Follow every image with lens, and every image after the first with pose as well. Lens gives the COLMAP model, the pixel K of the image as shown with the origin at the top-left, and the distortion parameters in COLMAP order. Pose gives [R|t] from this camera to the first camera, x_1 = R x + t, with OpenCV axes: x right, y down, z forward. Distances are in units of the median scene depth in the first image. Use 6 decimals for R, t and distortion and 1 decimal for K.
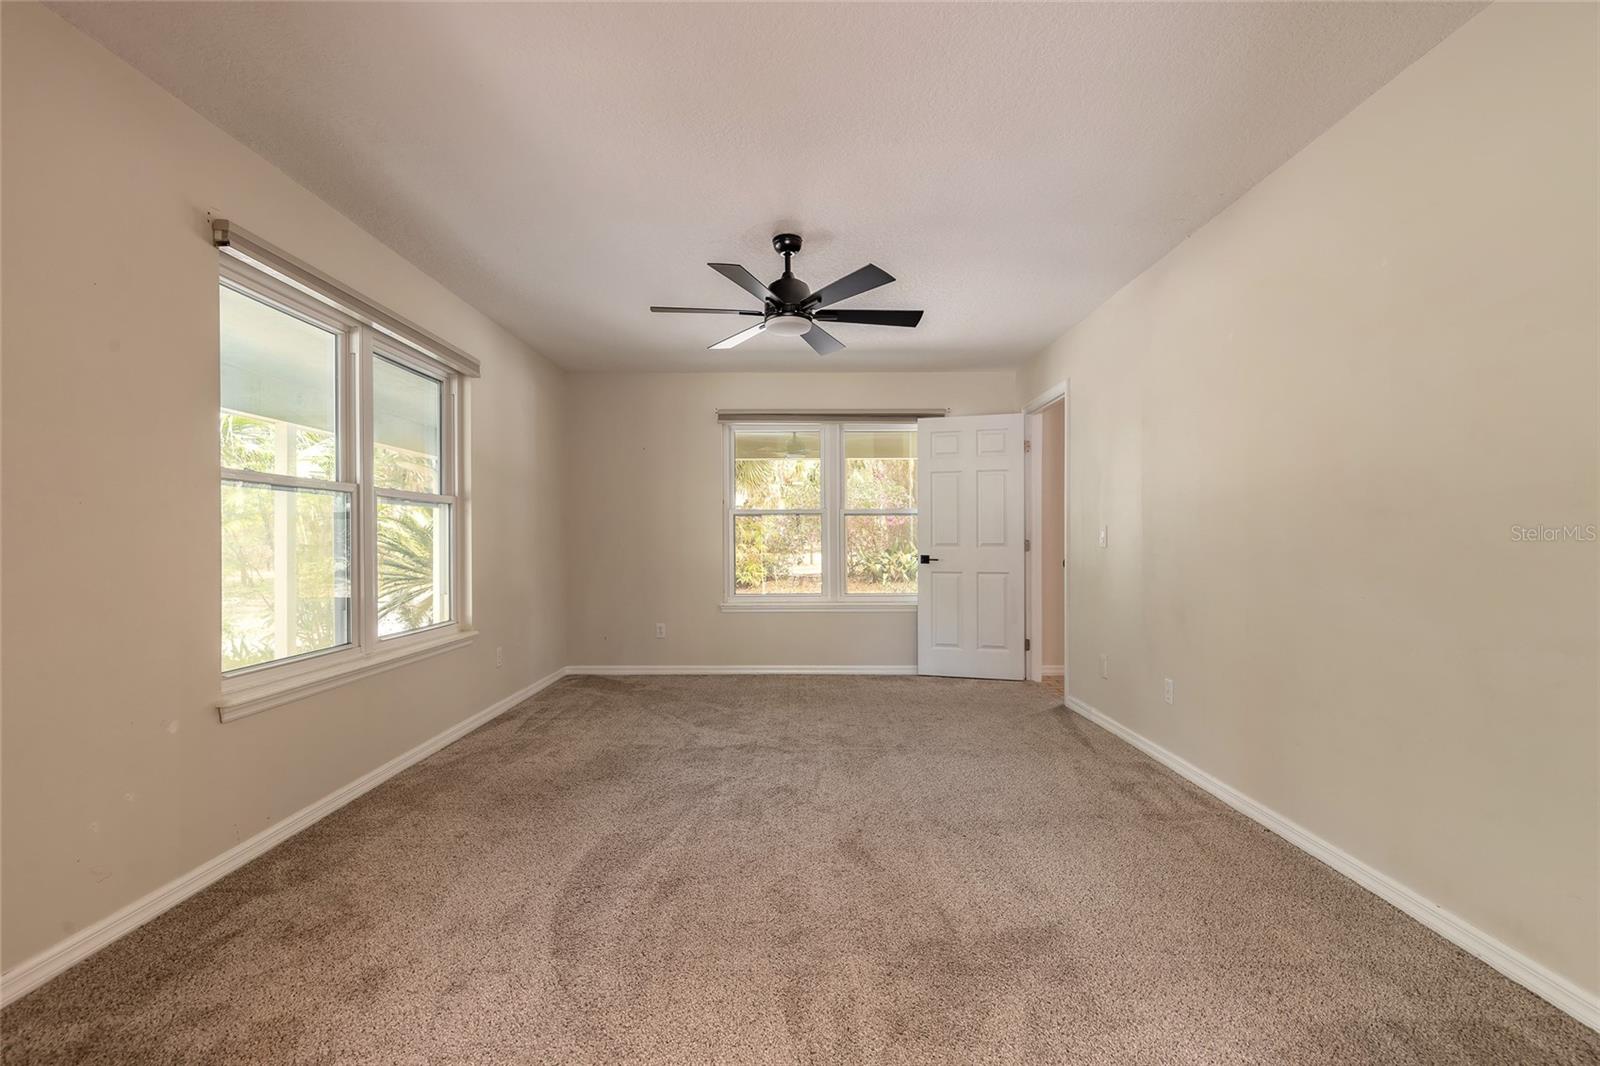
lens RADIAL K [[719.4, 0, 803.0], [0, 719.4, 535.1], [0, 0, 1]] dist [0.007651, -0.002377]
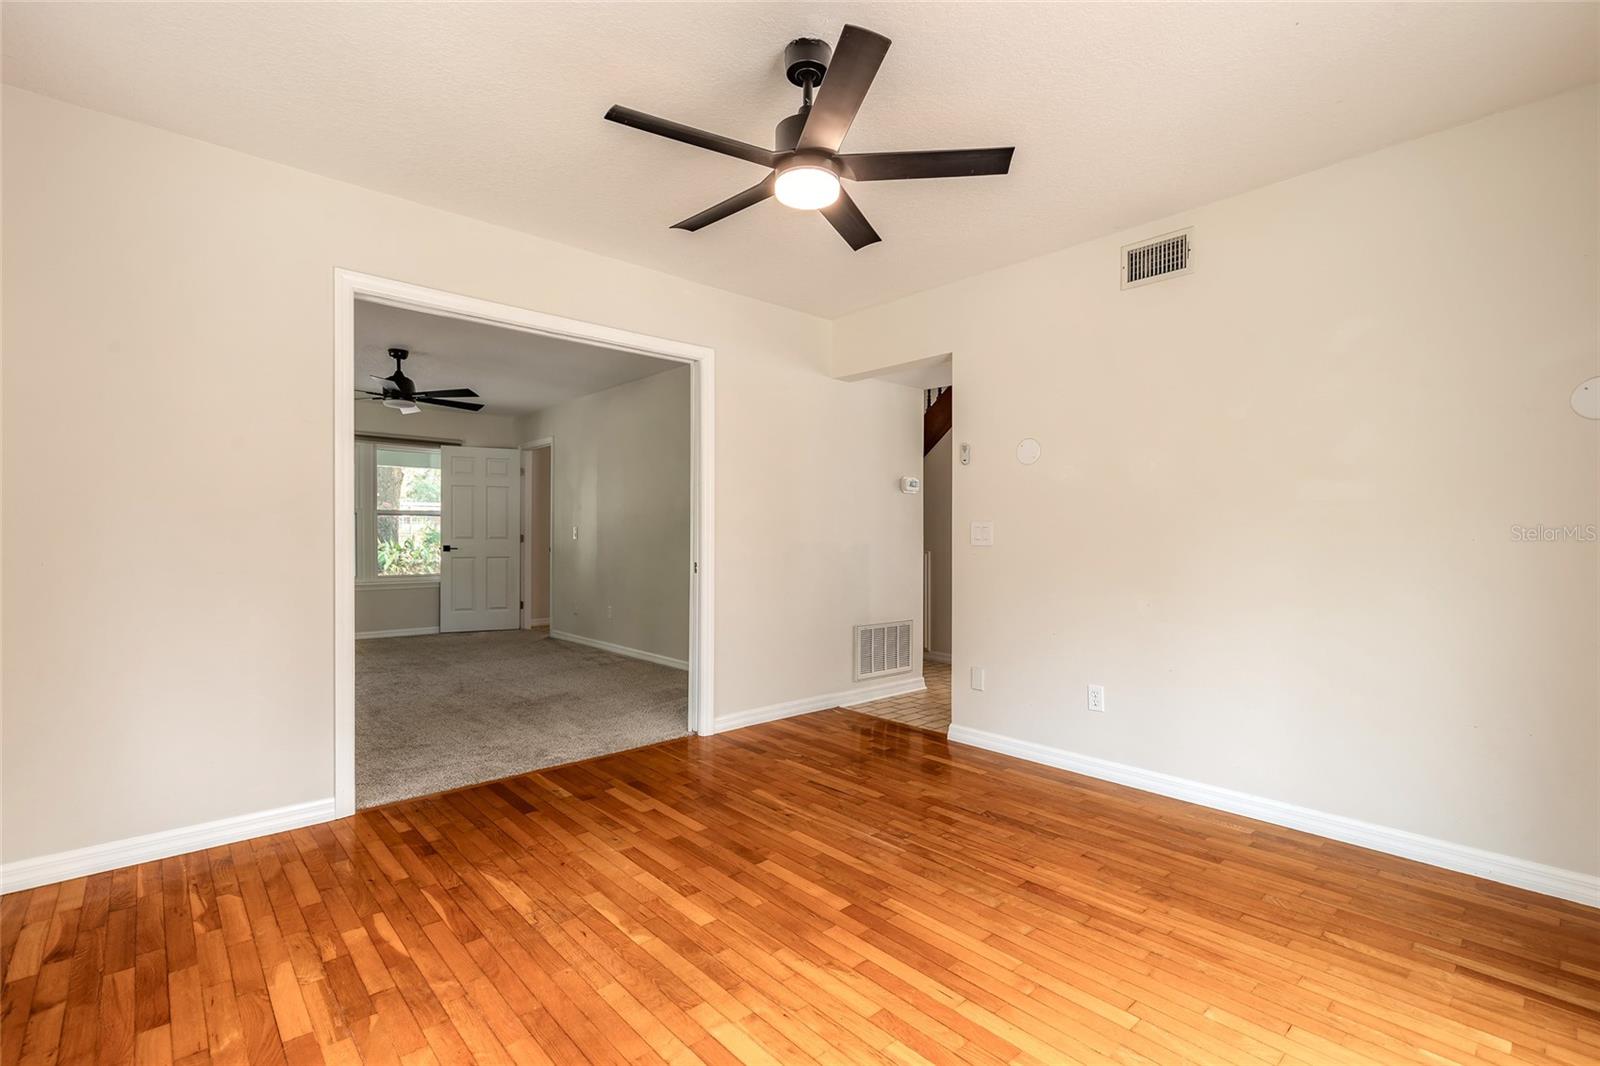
lens RADIAL K [[719.4, 0, 803.4], [0, 719.4, 536.5], [0, 0, 1]] dist [0.007651, -0.002377]
pose [[0.742056, 0.003672, 0.670328, -0.256283], [-0.006461, 0.999978, 0.001675, 0.003920], [-0.670307, -0.005574, 0.742063, -0.497213]]
